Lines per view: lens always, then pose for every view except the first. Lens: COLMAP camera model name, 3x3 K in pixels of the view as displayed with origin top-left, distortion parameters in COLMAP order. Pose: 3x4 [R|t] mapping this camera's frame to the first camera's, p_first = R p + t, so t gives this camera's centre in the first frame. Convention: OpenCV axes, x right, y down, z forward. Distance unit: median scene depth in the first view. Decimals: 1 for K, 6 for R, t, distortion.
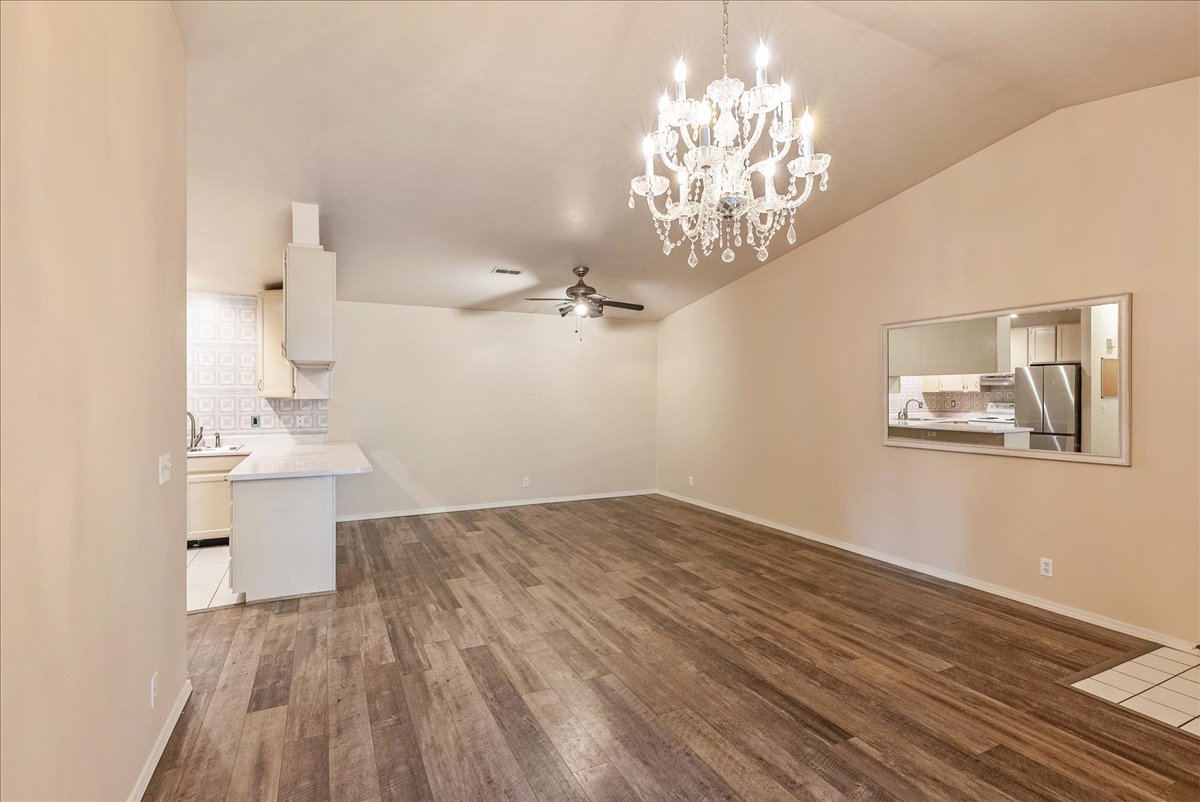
lens RADIAL K [[551.1, 0, 596.6], [0, 551.1, 399.1], [0, 0, 1]] dist [-0.007891, 0.000631]
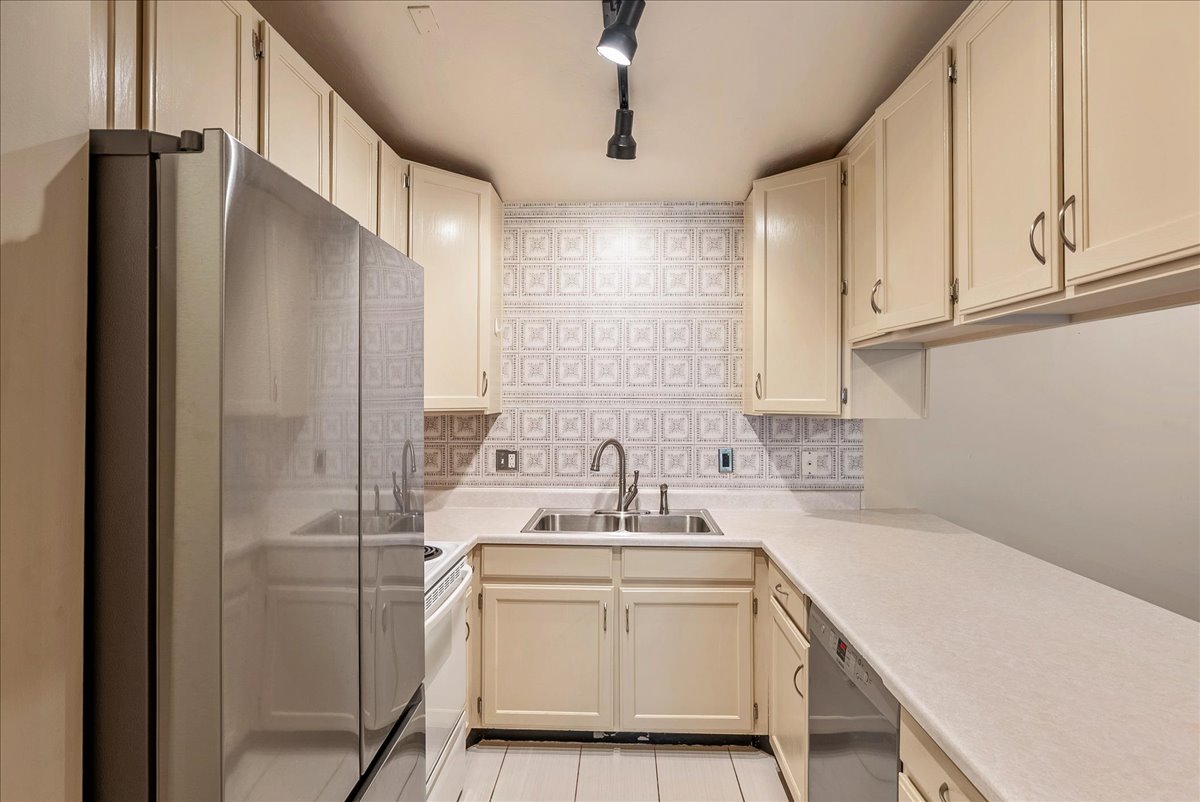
lens RADIAL K [[628.9, 0, 620.2], [0, 628.9, 398.5], [0, 0, 1]] dist [-0.000276, 0.000115]
pose [[0.892118, 0.003421, -0.451789, -0.611856], [-0.008789, 0.999914, -0.009785, -0.010775], [0.451716, 0.012700, 0.892071, 0.626723]]
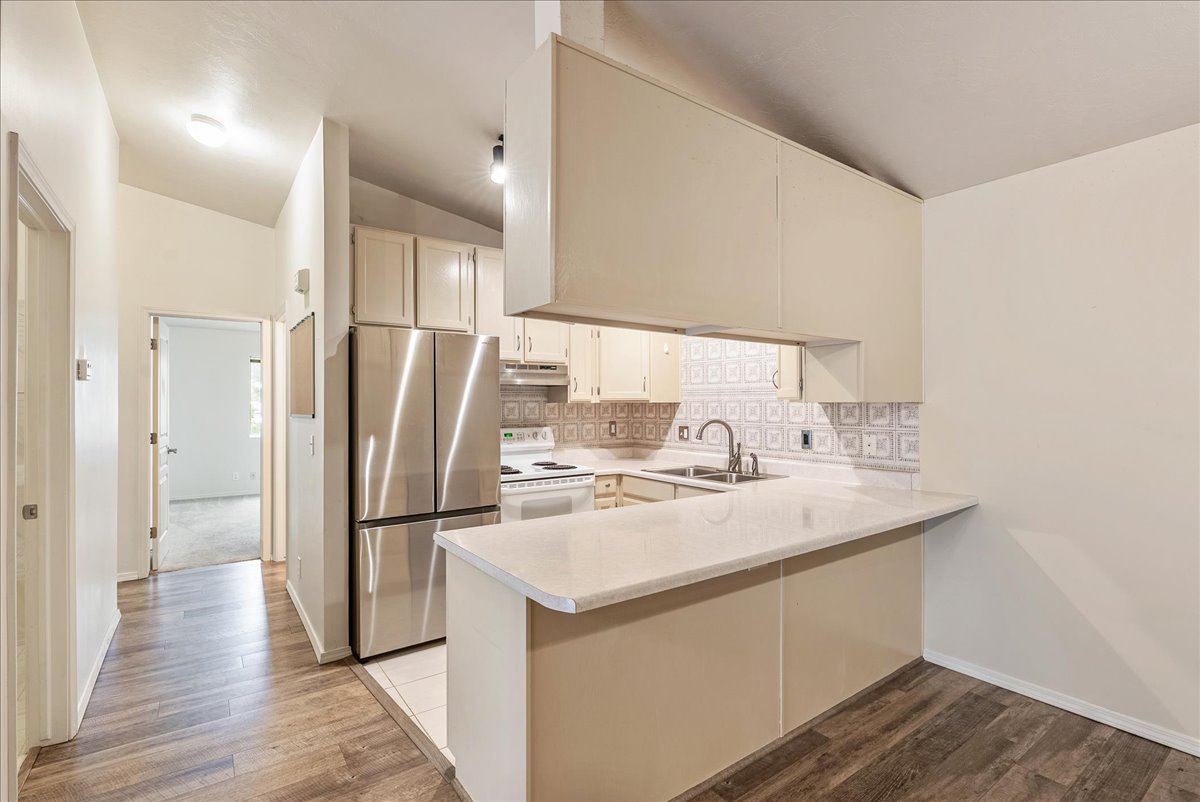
lens RADIAL K [[564.5, 0, 600.0], [0, 564.5, 401.0], [0, 0, 1]] dist [-0.005244, 0.000937]
pose [[0.175654, -0.006223, -0.984432, -0.067705], [-0.011643, 0.999897, -0.008398, 0.007759], [0.984383, 0.012937, 0.175563, 0.897376]]
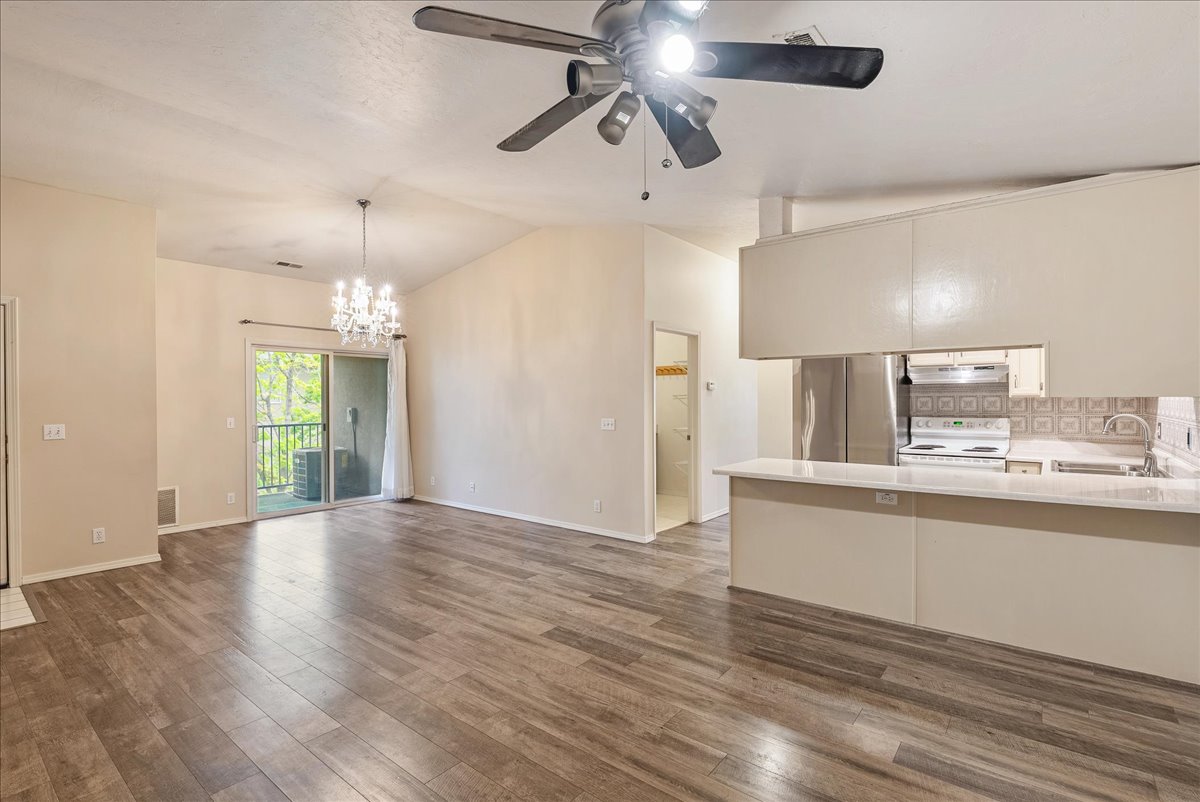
lens RADIAL K [[561.7, 0, 613.9], [0, 561.7, 406.9], [0, 0, 1]] dist [-0.005166, -0.001148]
pose [[-0.893144, 0.007622, -0.449705, 0.154885], [-0.002242, 0.999769, 0.021396, 0.000839], [0.449764, 0.020118, -0.892921, 1.657780]]
